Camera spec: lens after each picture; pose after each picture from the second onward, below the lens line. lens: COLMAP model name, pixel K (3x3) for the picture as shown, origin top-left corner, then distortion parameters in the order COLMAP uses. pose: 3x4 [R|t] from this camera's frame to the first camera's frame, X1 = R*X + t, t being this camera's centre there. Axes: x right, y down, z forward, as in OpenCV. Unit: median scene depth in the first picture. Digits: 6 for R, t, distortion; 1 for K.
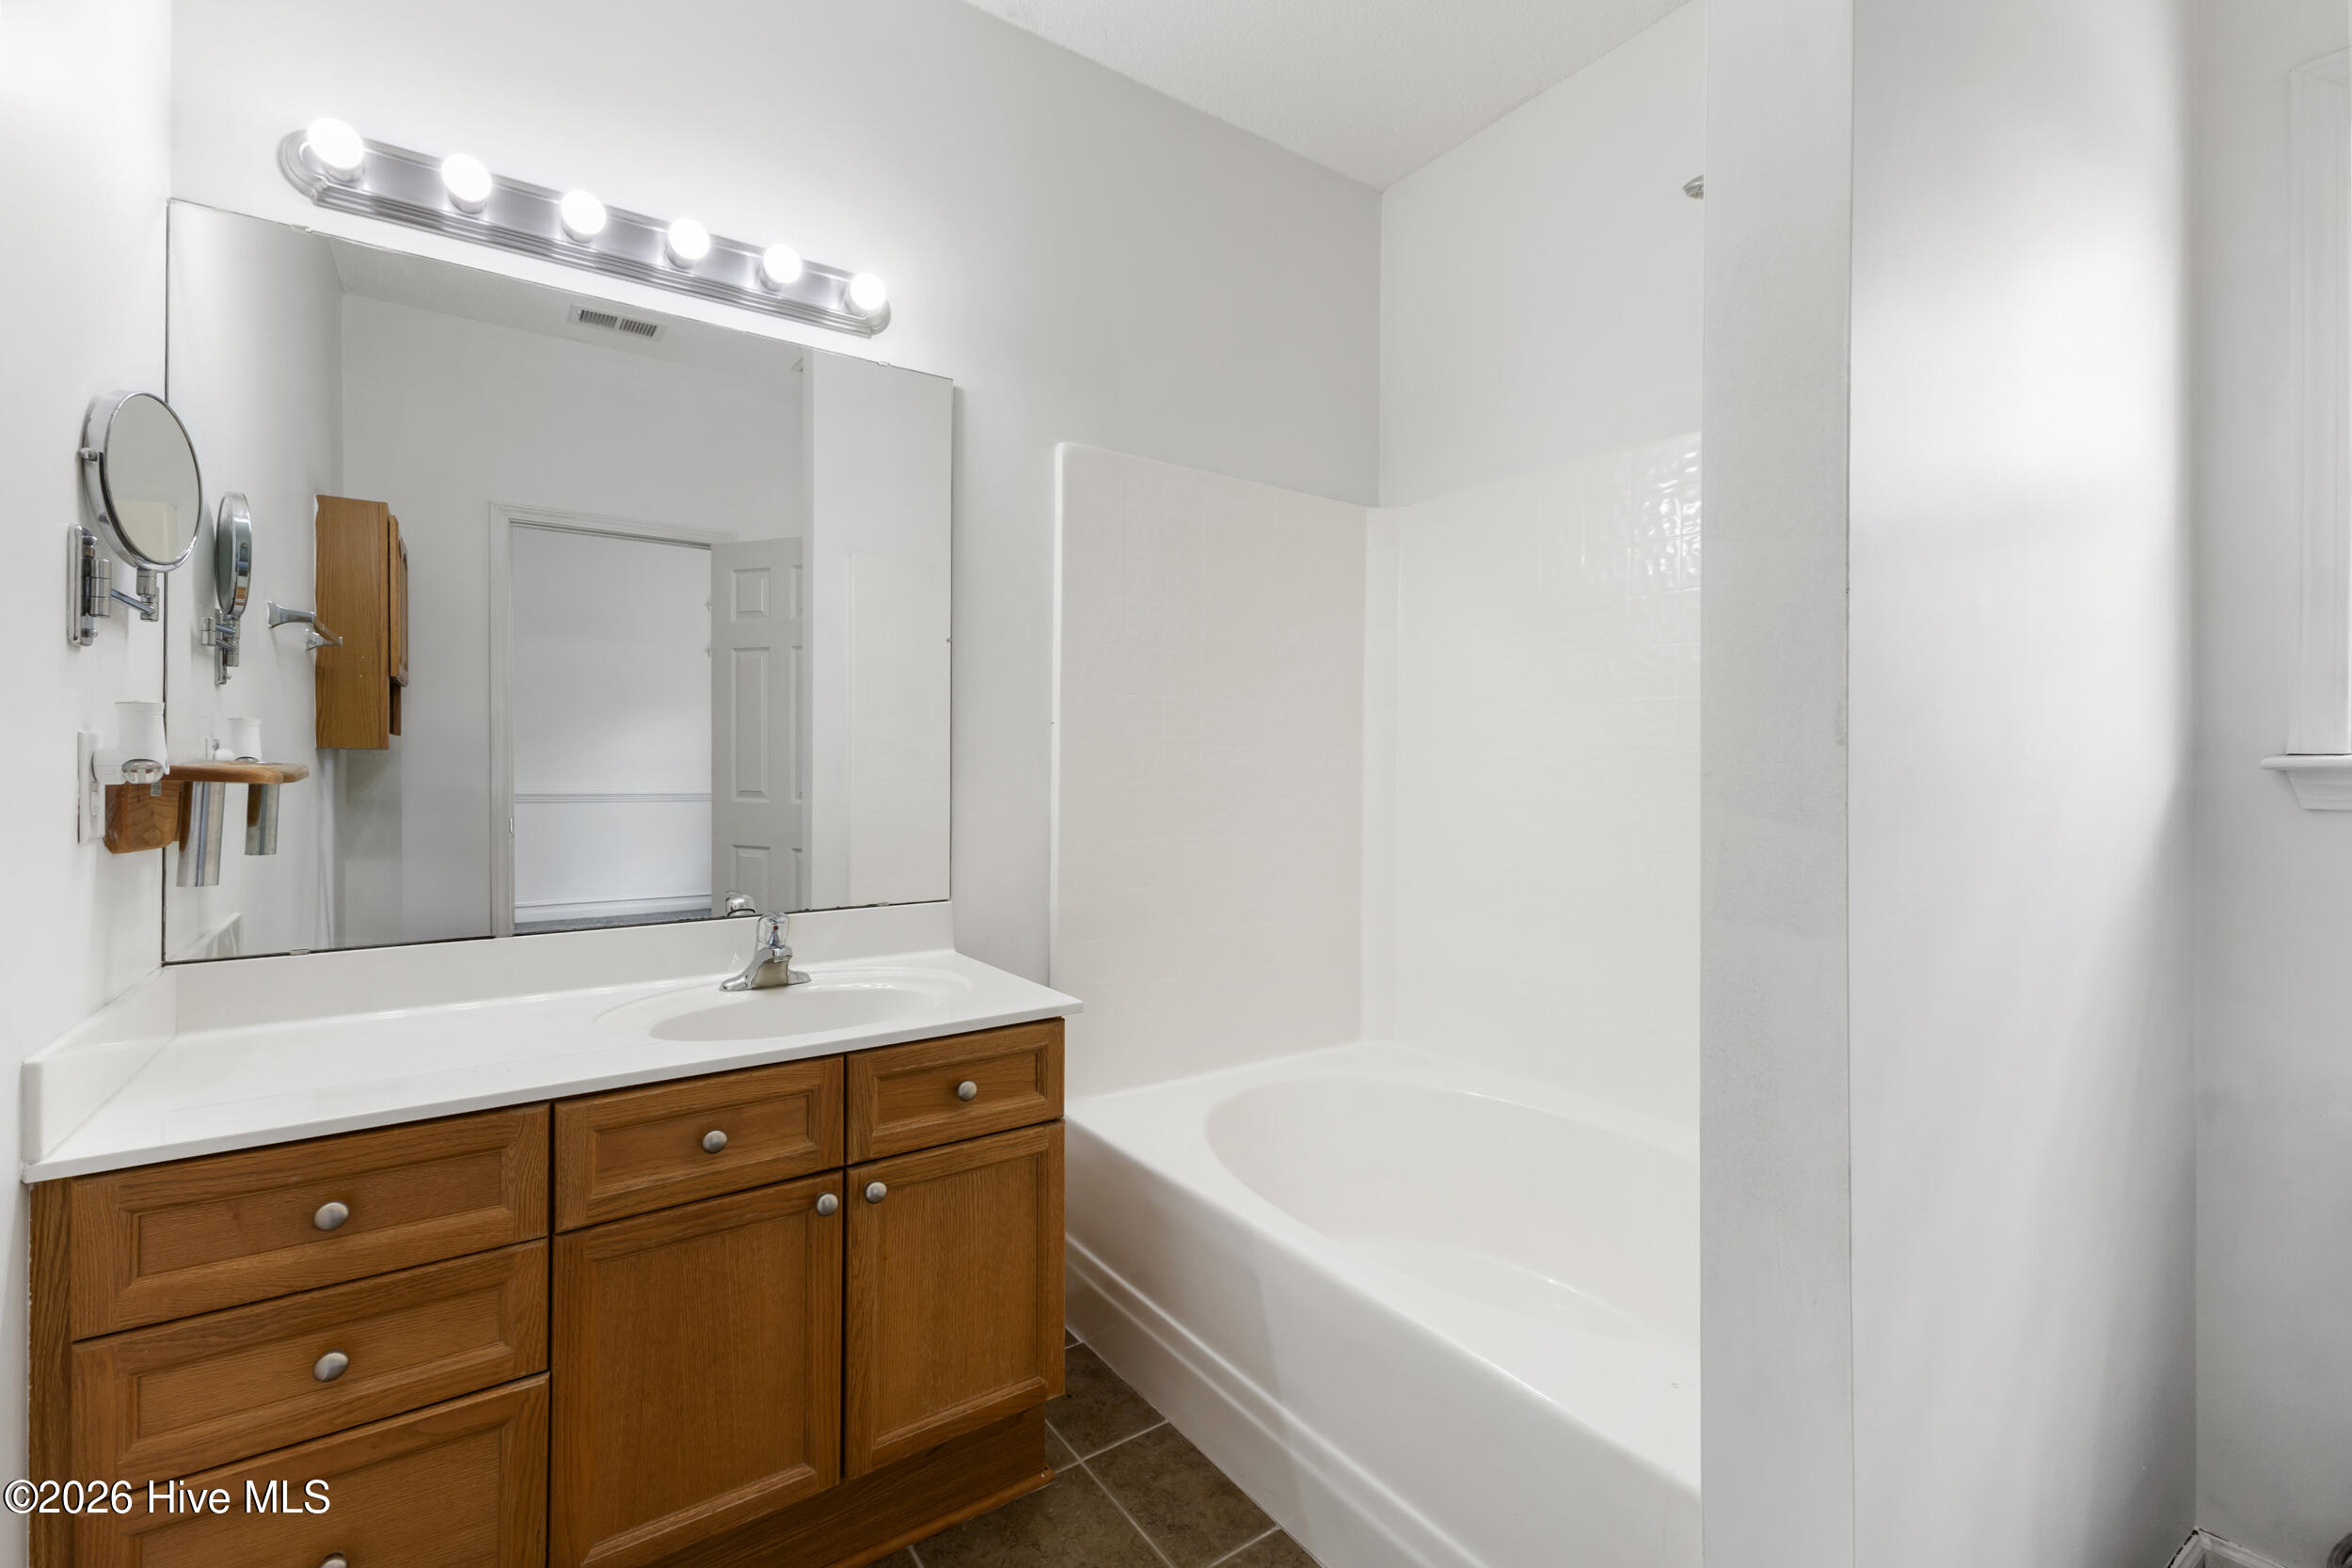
lens RADIAL K [[1020.3, 0, 1183.8], [0, 1020.3, 764.5], [0, 0, 1]] dist [0.009955, -0.000847]
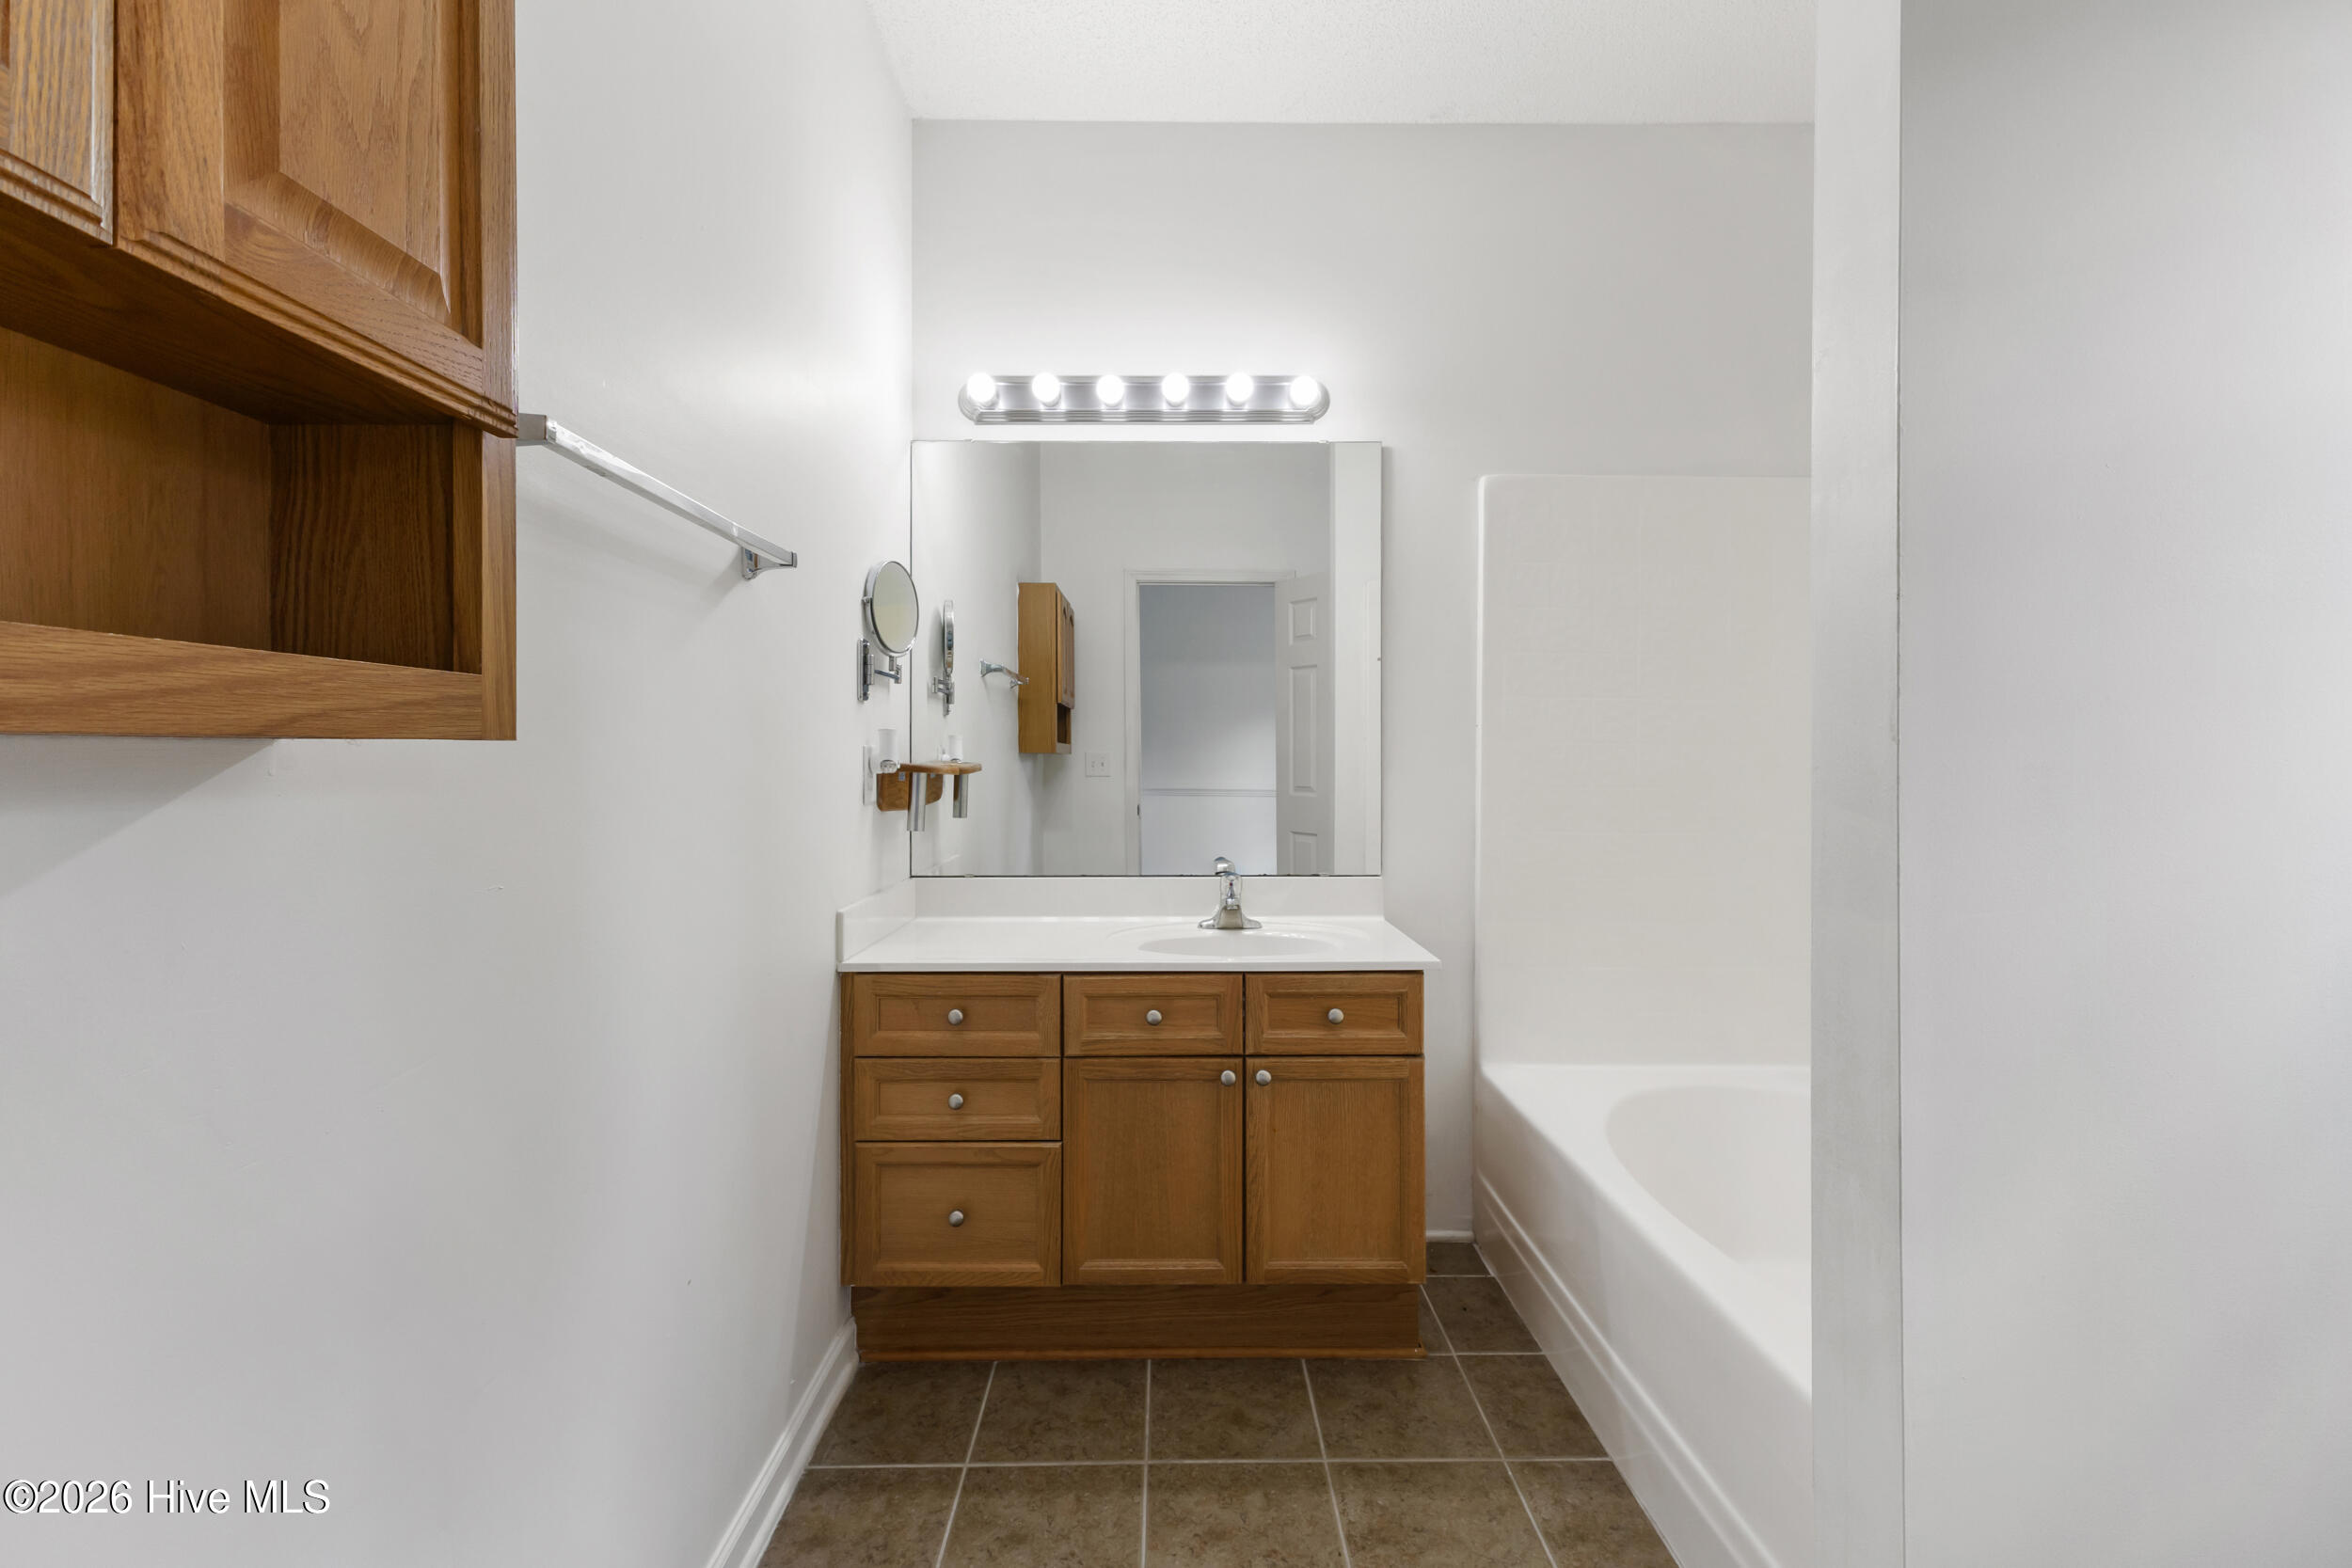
lens RADIAL K [[1020.3, 0, 1183.7], [0, 1020.3, 767.7], [0, 0, 1]] dist [0.009955, -0.000847]
pose [[0.826506, 0.000238, -0.562929, 0.364693], [0.000998, 0.999998, 0.001889, 0.004506], [0.562928, -0.002123, 0.826503, -0.173834]]
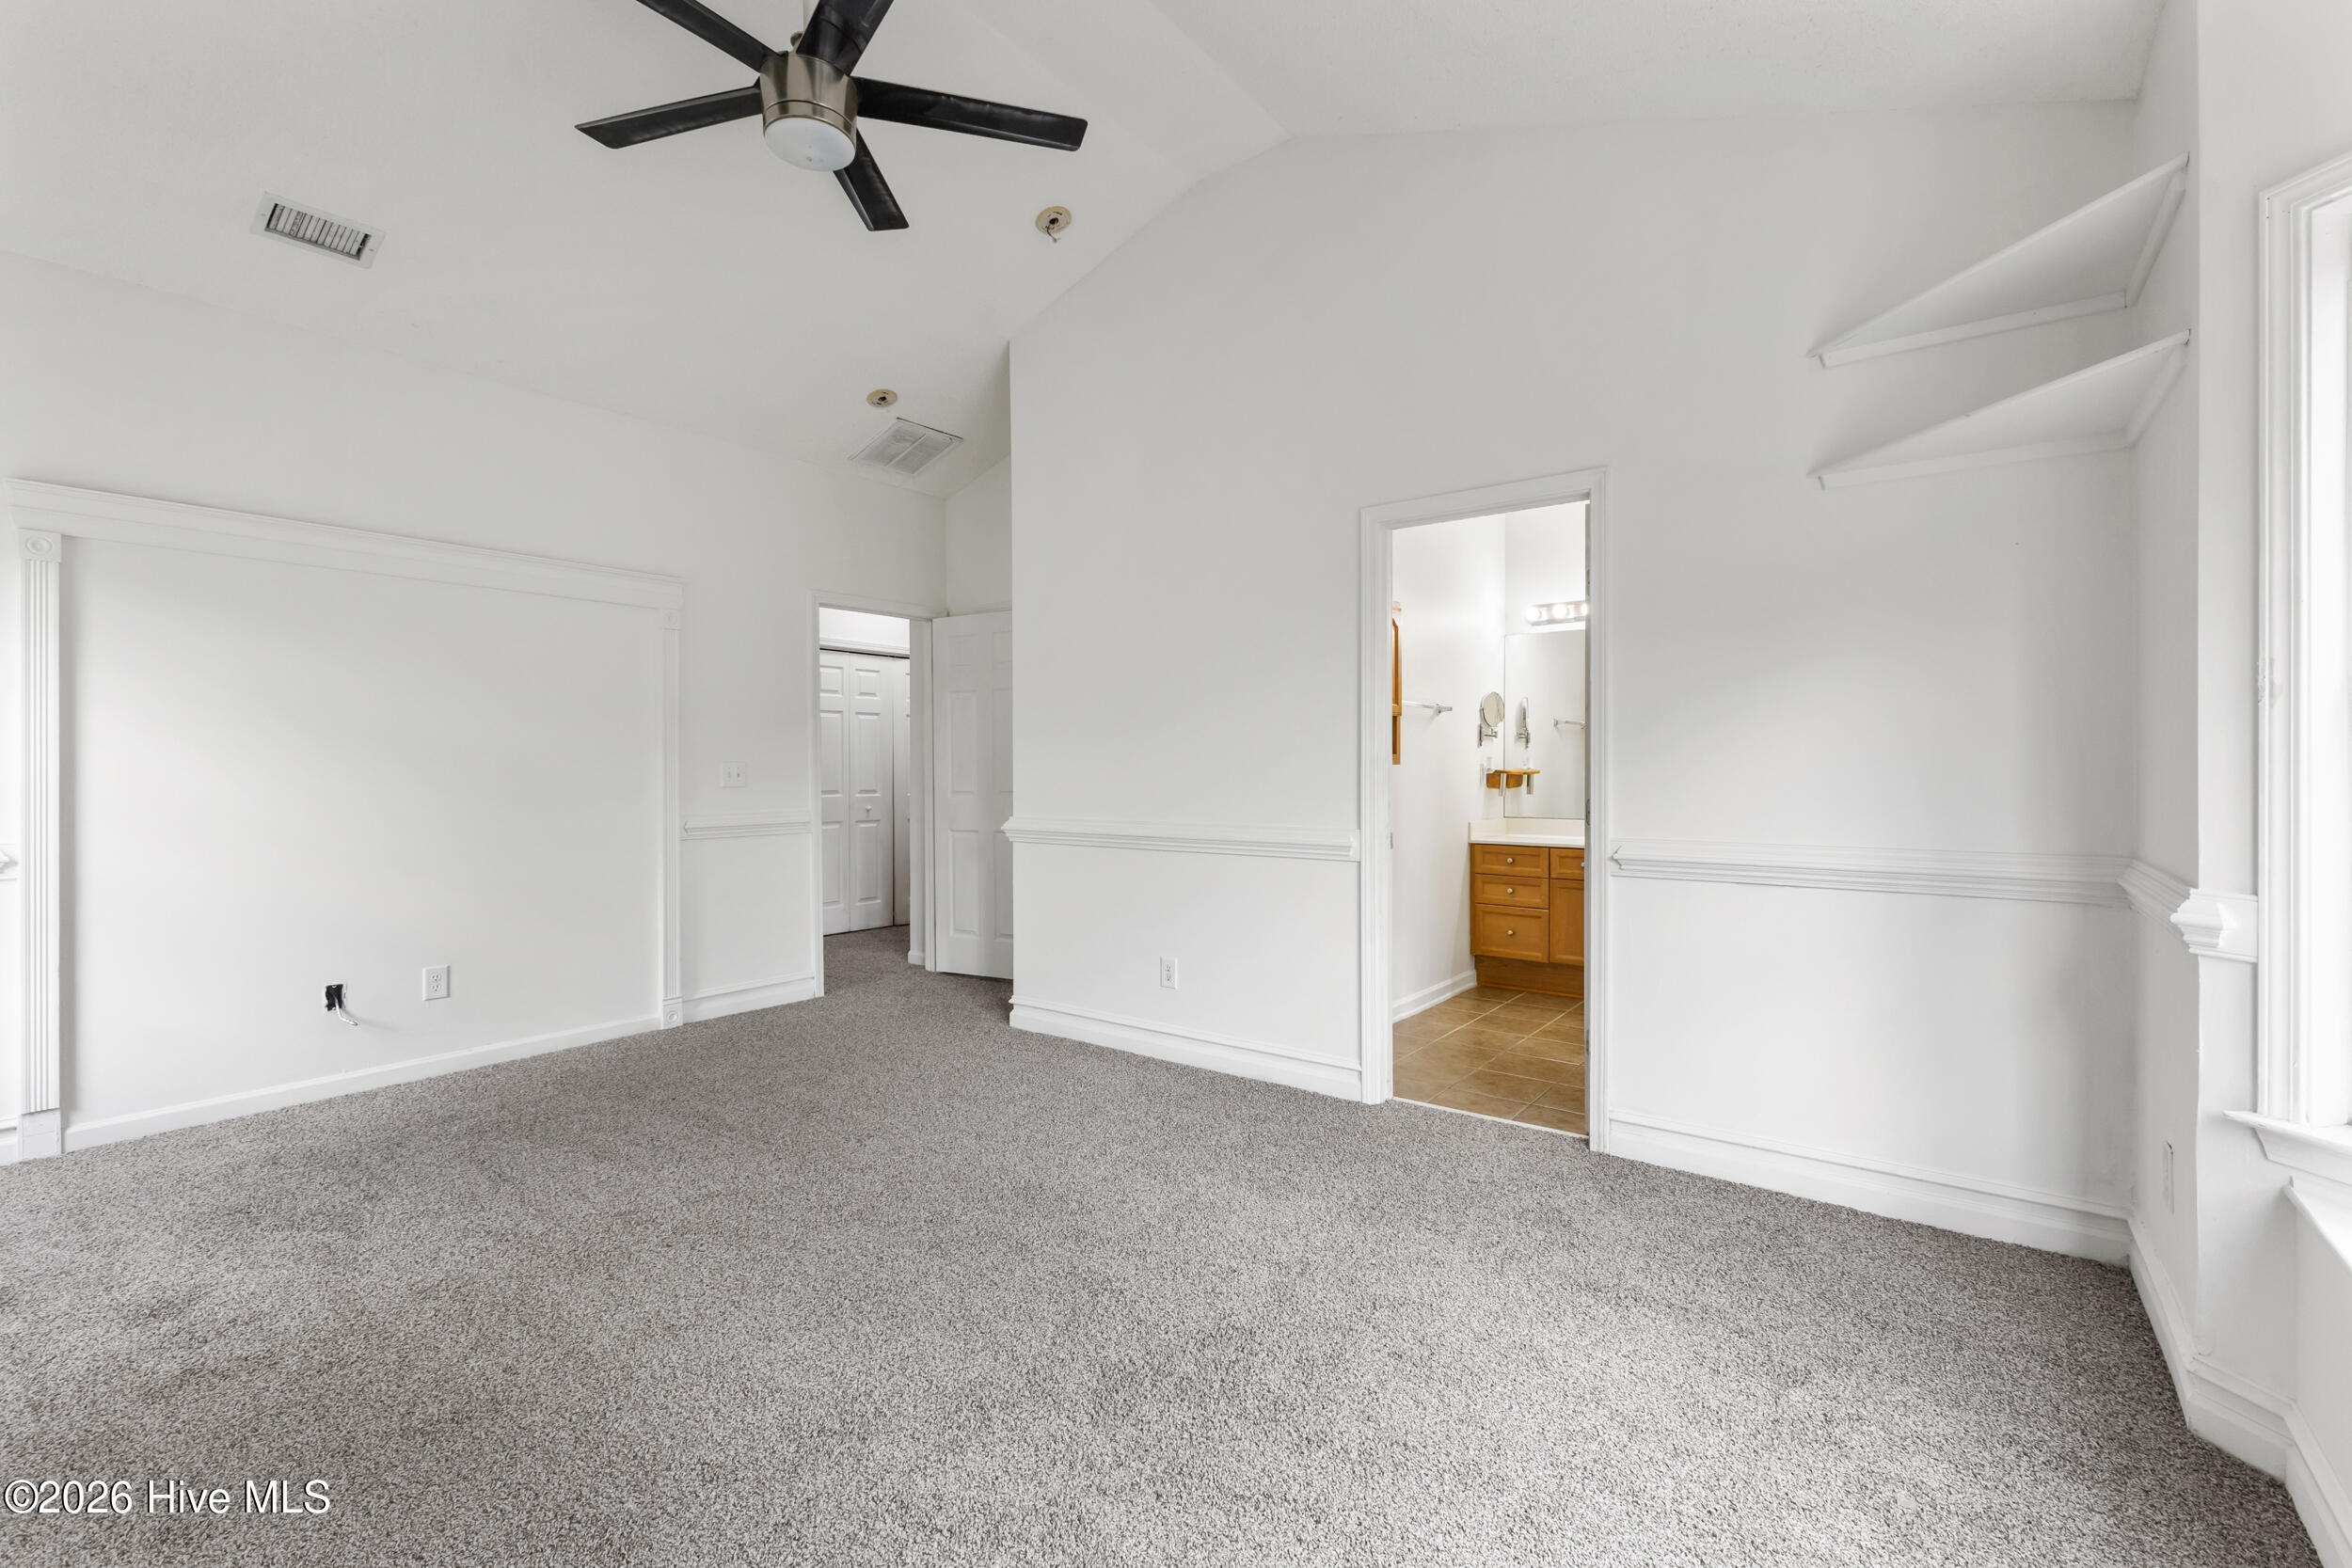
lens RADIAL K [[1020.3, 0, 1178.7], [0, 1020.3, 782.0], [0, 0, 1]] dist [0.009955, -0.000847]
pose [[0.302719, 0.000538, -0.953080, 2.505358], [0.000271, 1.000000, 0.000651, 0.044689], [0.953080, -0.000455, 0.302719, -1.487919]]
